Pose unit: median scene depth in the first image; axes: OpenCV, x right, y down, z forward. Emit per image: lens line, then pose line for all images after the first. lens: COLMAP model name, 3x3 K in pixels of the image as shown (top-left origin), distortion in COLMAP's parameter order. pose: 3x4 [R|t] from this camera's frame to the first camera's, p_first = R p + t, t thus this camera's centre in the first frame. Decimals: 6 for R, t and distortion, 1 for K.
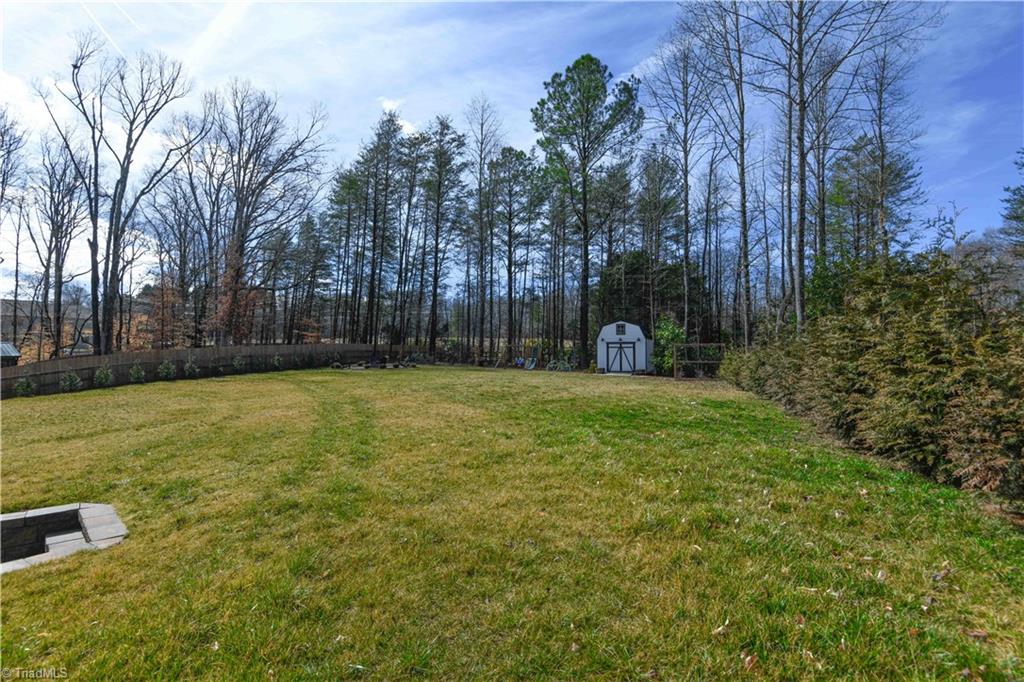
lens RADIAL K [[498.3, 0, 508.6], [0, 498.3, 342.1], [0, 0, 1]] dist [-0.002210, -0.002128]
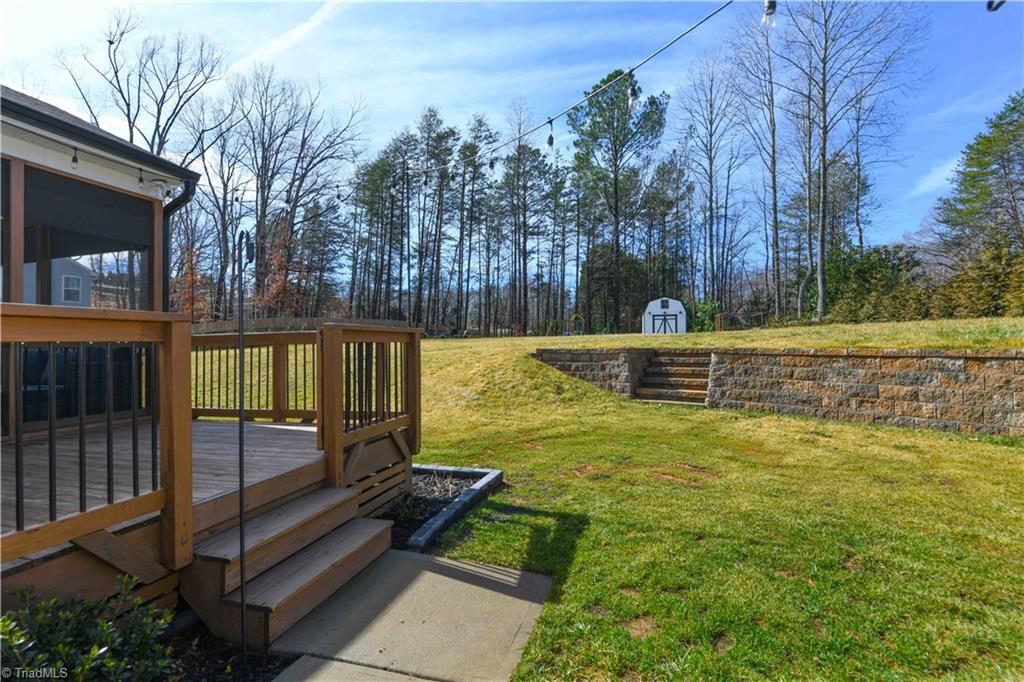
lens RADIAL K [[498.3, 0, 511.8], [0, 498.3, 342.8], [0, 0, 1]] dist [-0.002210, -0.002128]
pose [[0.990457, -0.003647, 0.137776, -0.214759], [0.001982, 0.999923, 0.012225, 0.036484], [-0.137810, -0.011835, 0.990388, -0.101686]]
